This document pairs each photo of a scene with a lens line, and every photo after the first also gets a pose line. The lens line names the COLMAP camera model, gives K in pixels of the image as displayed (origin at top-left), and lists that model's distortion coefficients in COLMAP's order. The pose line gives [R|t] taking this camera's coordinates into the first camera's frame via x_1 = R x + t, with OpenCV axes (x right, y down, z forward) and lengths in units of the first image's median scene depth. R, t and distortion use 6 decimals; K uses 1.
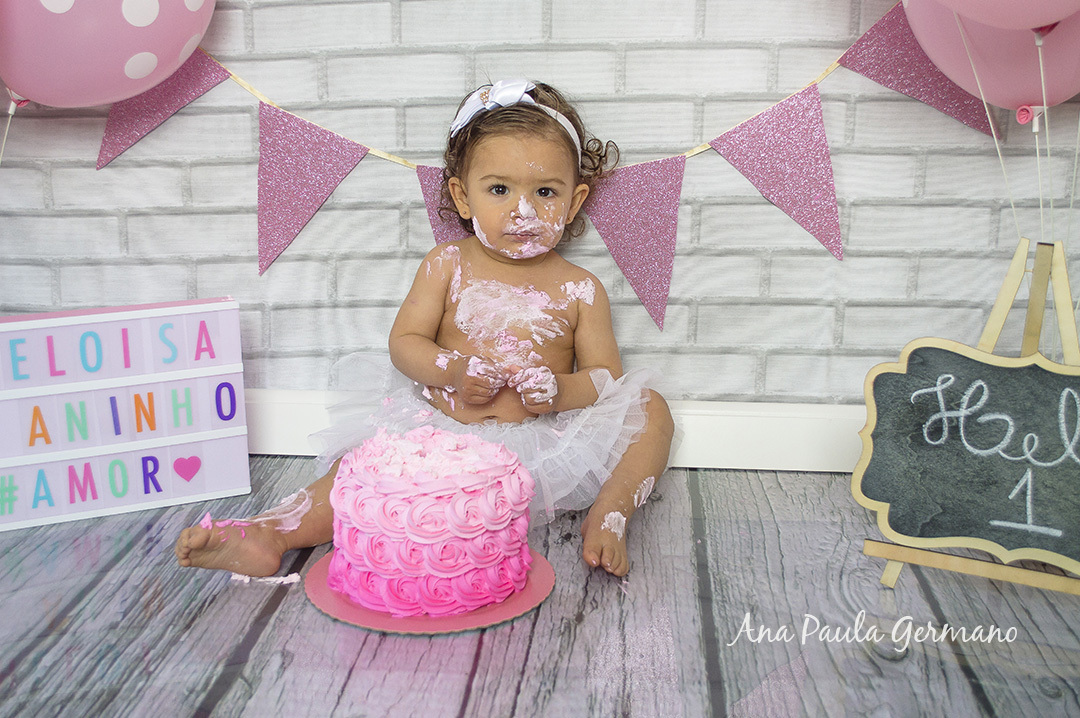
lens RADIAL K [[1235.0, 0, 540.0], [0, 1235.0, 359.0], [0, 0, 1]] dist [-0.018498, -0.044837]
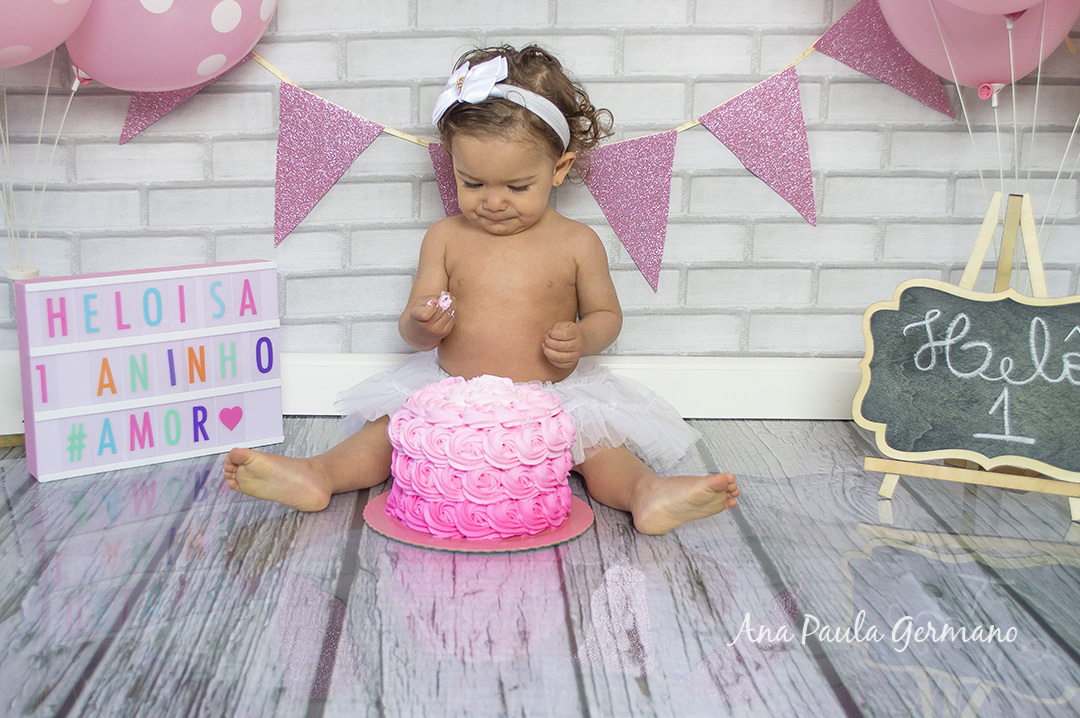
lens RADIAL K [[1385.2, 0, 500.9], [0, 1385.2, 381.9], [0, 0, 1]] dist [-0.019764, -0.021012]
pose [[0.994817, -0.016217, 0.100380, -0.192688], [0.017895, 0.999714, -0.015840, 0.086438], [-0.100095, 0.017554, 0.994823, -0.238194]]
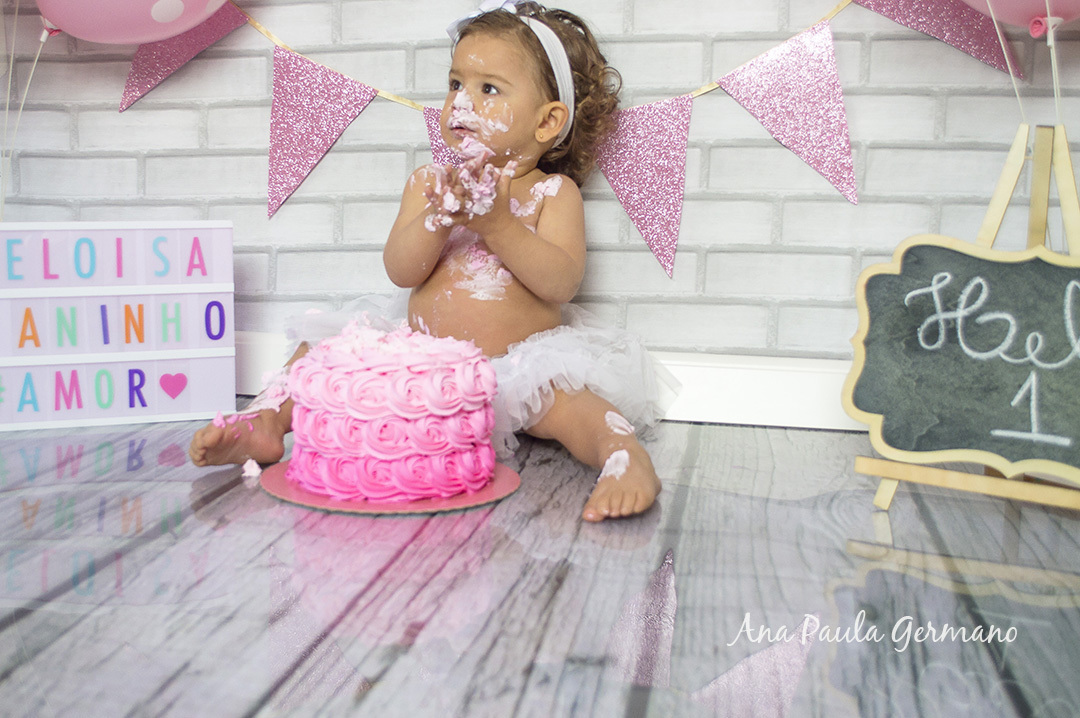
lens RADIAL K [[1240.0, 0, 500.6], [0, 1240.0, 333.8], [0, 0, 1]] dist [-0.045752, 0.005493]
pose [[0.992925, 0.028791, -0.115204, 0.097630], [-0.042129, 0.992463, -0.115072, 0.164586], [0.111022, 0.119111, 0.986654, 0.044324]]
